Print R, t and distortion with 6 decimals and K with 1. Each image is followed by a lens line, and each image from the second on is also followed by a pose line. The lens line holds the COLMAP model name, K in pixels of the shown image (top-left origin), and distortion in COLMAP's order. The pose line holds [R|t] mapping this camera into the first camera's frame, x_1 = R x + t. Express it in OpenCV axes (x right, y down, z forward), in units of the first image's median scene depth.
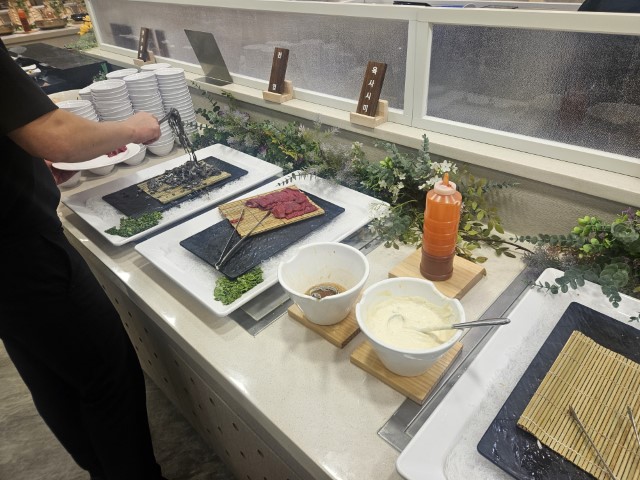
lens RADIAL K [[436.1, 0, 320.0], [0, 436.1, 240.0], [0, 0, 1]] dist [0.033882, -0.000355]
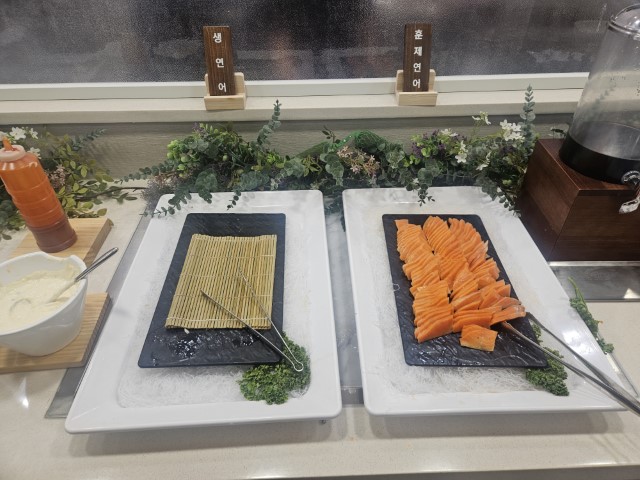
lens RADIAL K [[436.1, 0, 320.0], [0, 436.1, 240.0], [0, 0, 1]] dist [0.033882, -0.000355]
pose [[0.691790, -0.423917, 0.584569, 0.103064], [0.376688, 0.902522, 0.208711, 0.084411], [-0.616062, 0.075816, 0.784040, -0.098620]]
